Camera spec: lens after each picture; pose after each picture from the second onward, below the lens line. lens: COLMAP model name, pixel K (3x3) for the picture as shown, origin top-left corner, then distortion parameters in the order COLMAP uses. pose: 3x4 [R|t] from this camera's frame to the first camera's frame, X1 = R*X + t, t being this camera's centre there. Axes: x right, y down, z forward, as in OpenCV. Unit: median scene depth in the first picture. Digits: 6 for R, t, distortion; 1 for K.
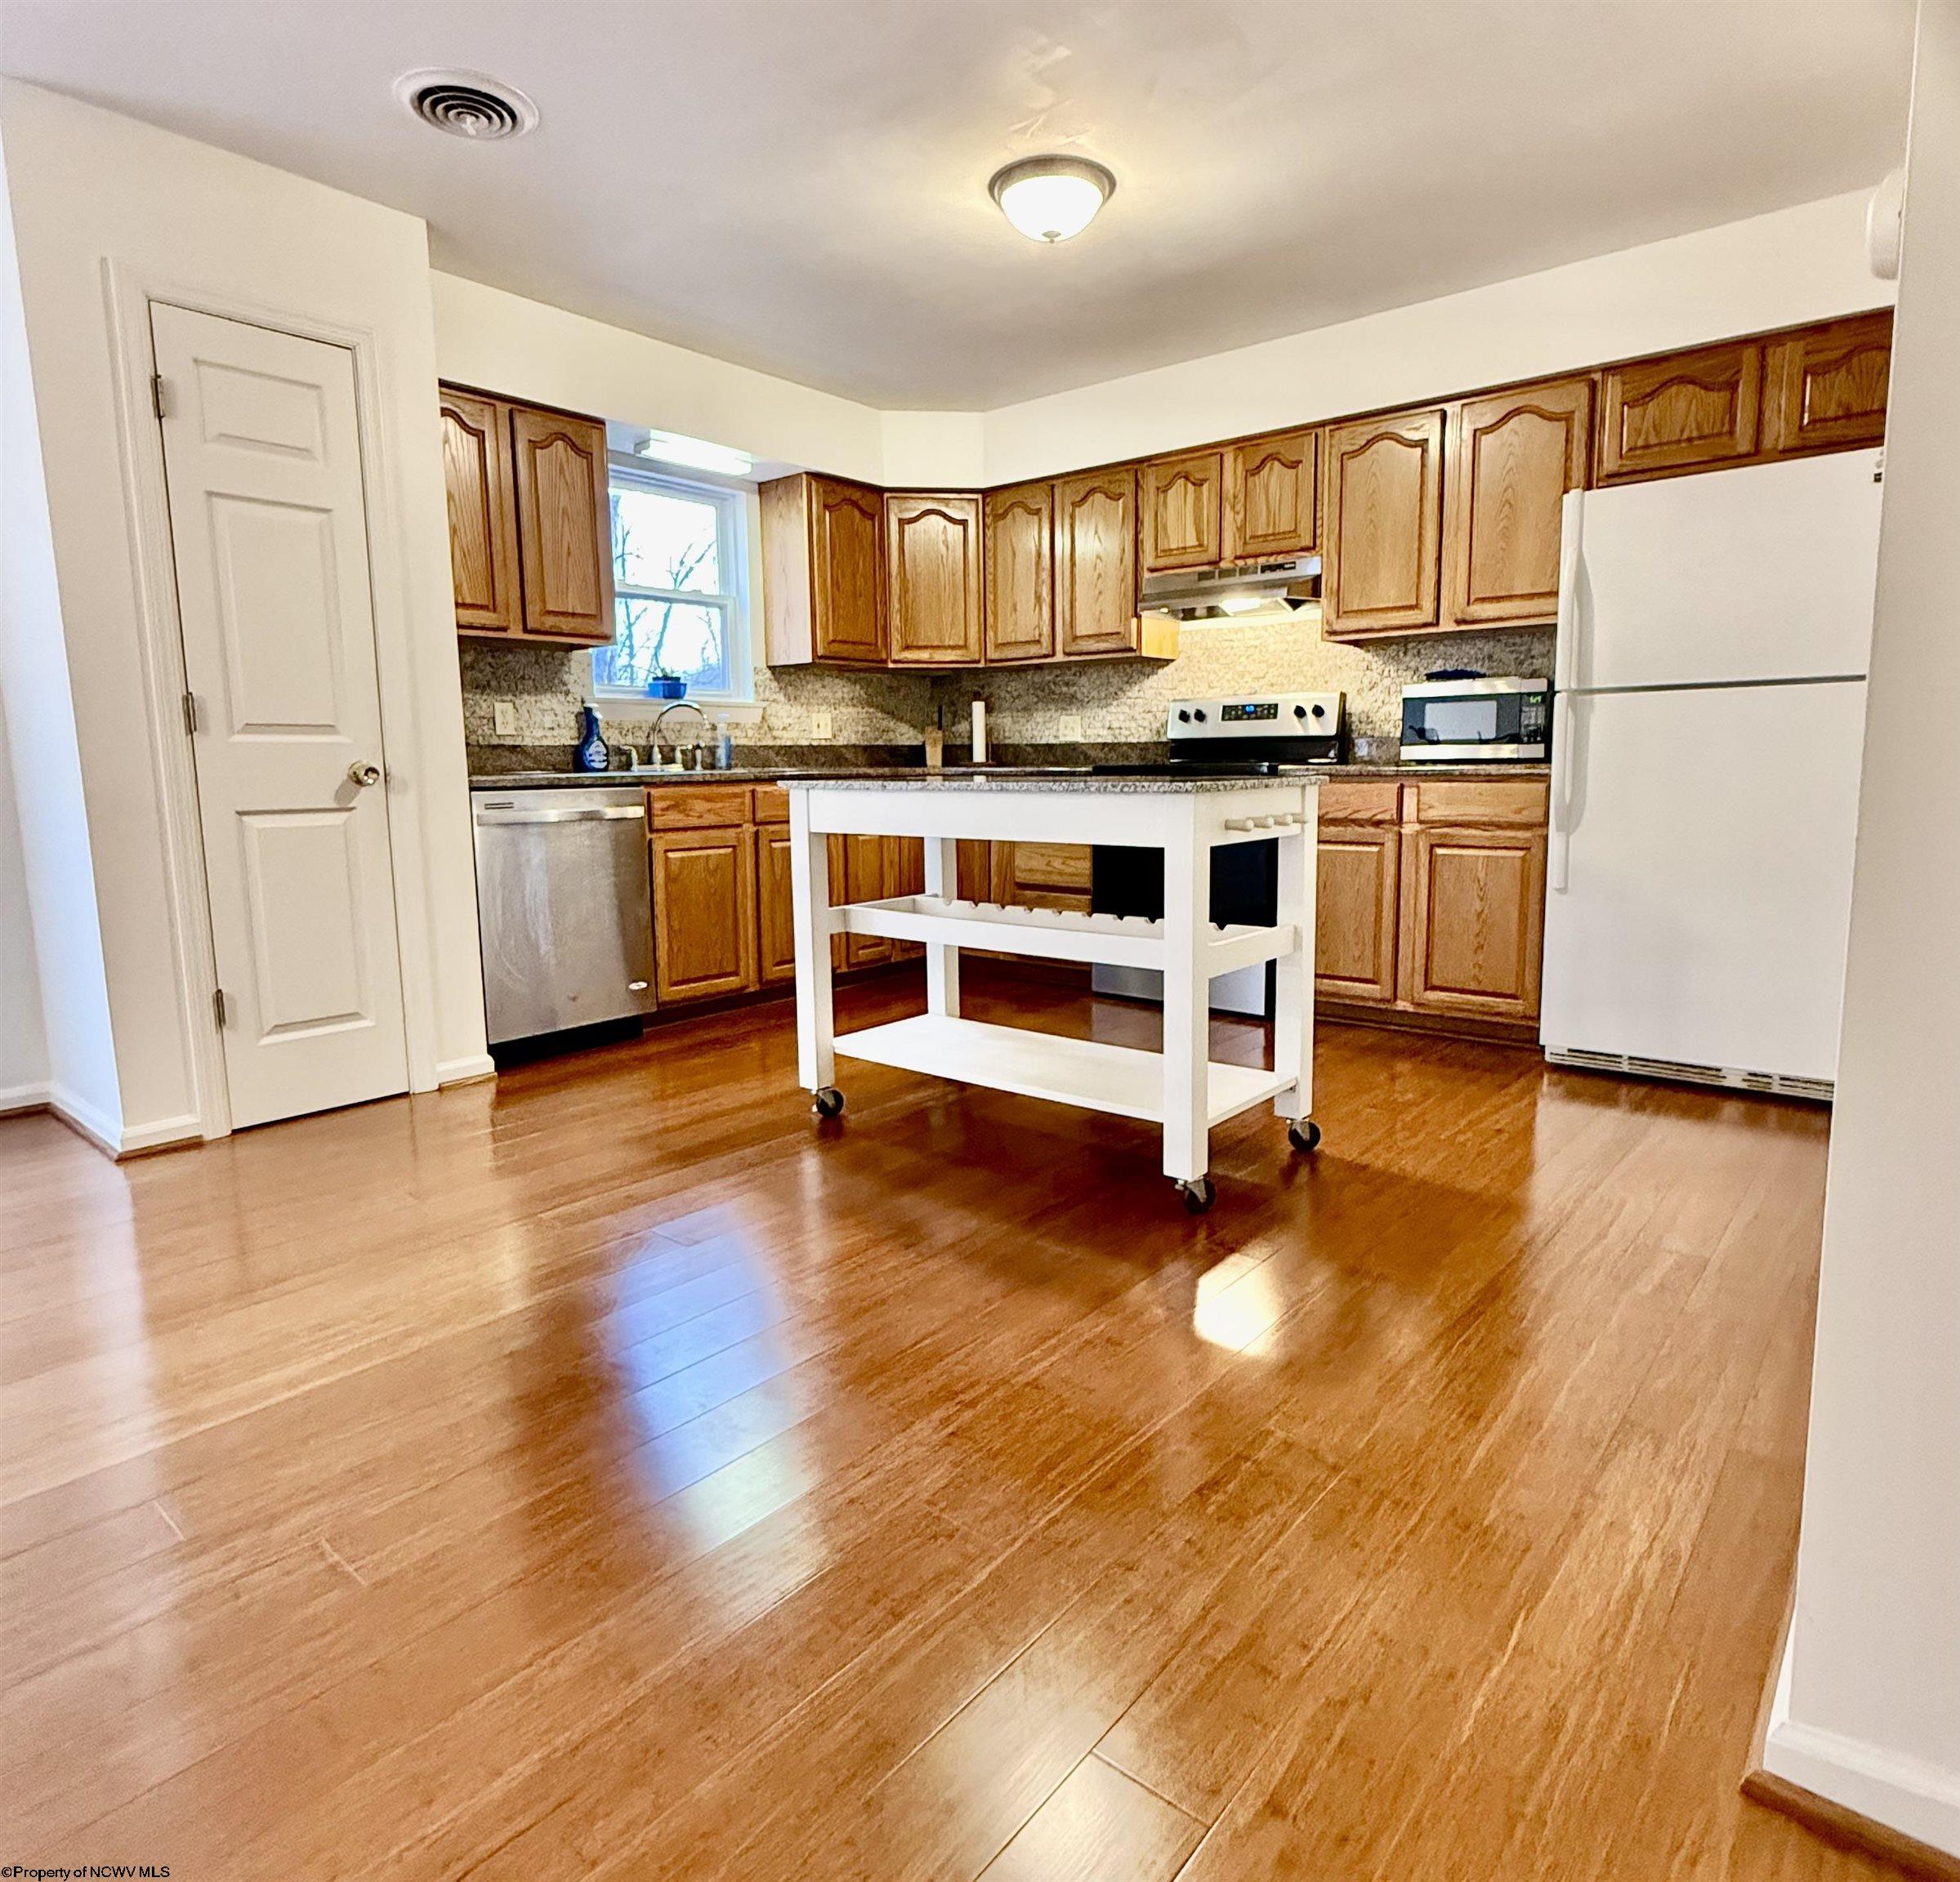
lens RADIAL K [[1186.7, 0, 982.0], [0, 1186.7, 933.6], [0, 0, 1]] dist [0.002448, -0.000021]
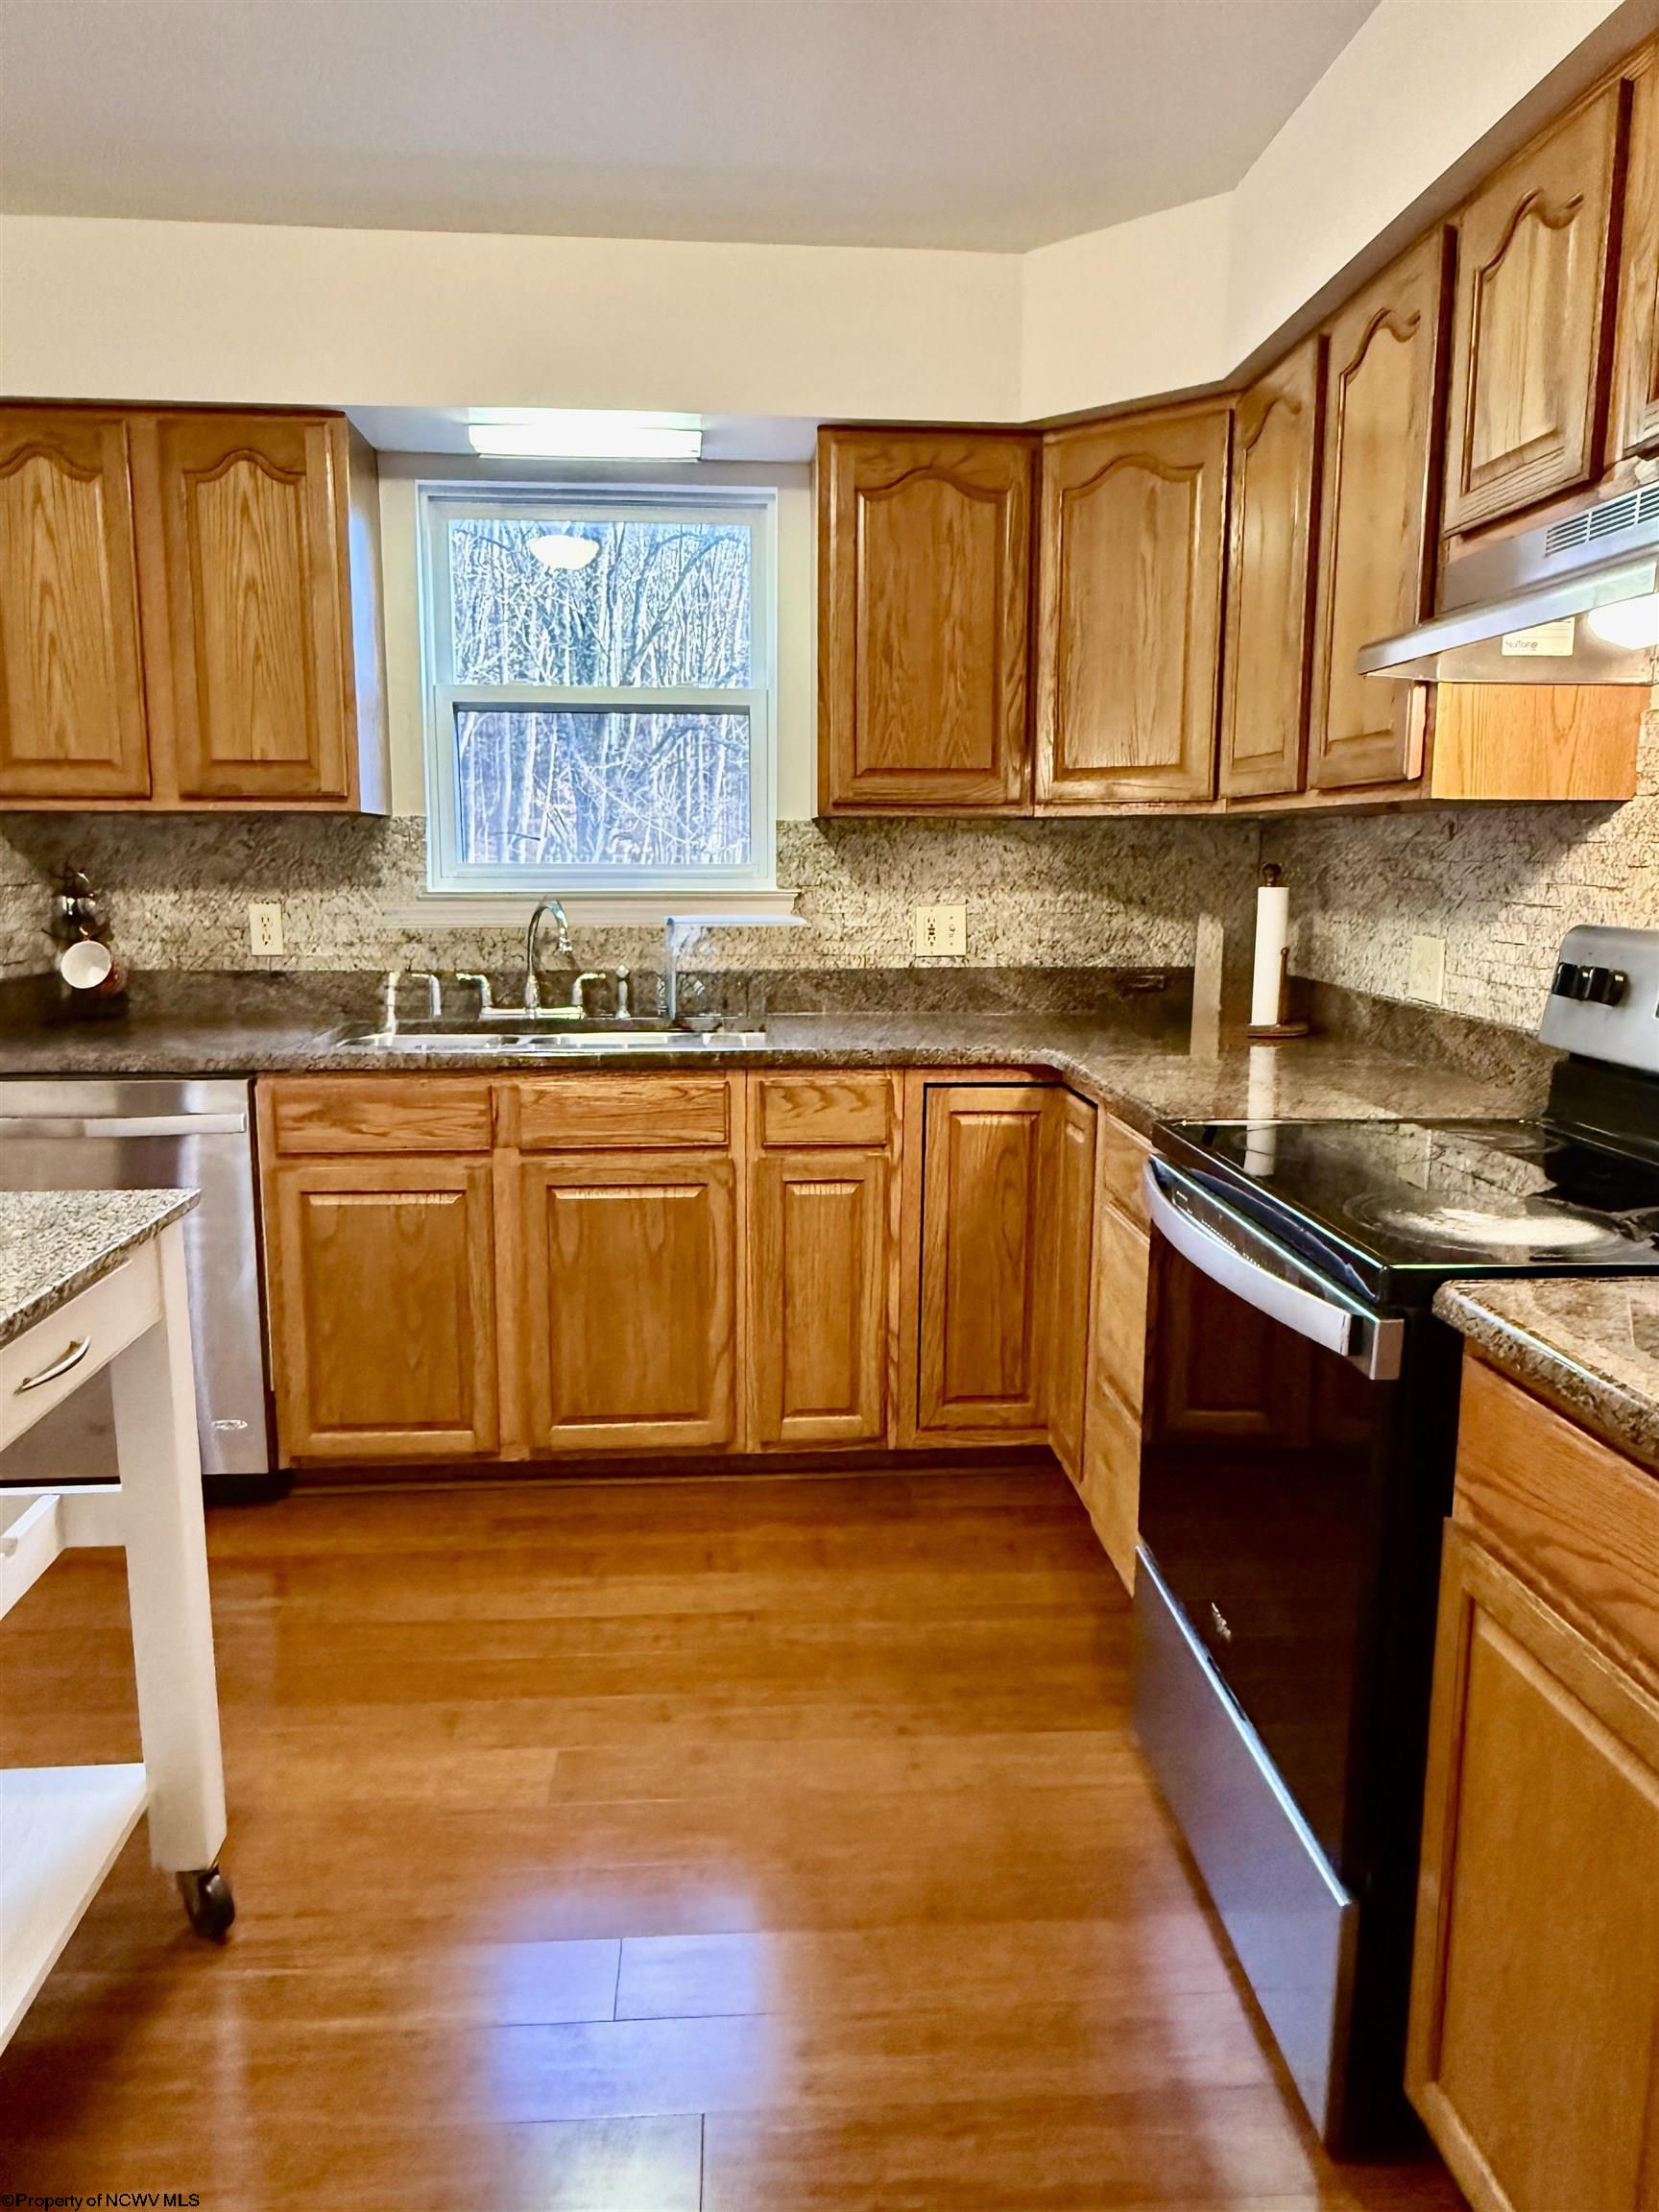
lens RADIAL K [[1473.1, 0, 827.5], [0, 1473.1, 1102.0], [0, 0, 1]] dist [-0.009057, 0.000133]
pose [[0.695050, 0.131894, -0.706760, 0.327386], [-0.114575, 0.990786, 0.072222, -0.164381], [0.709774, 0.030779, 0.703757, 0.607776]]
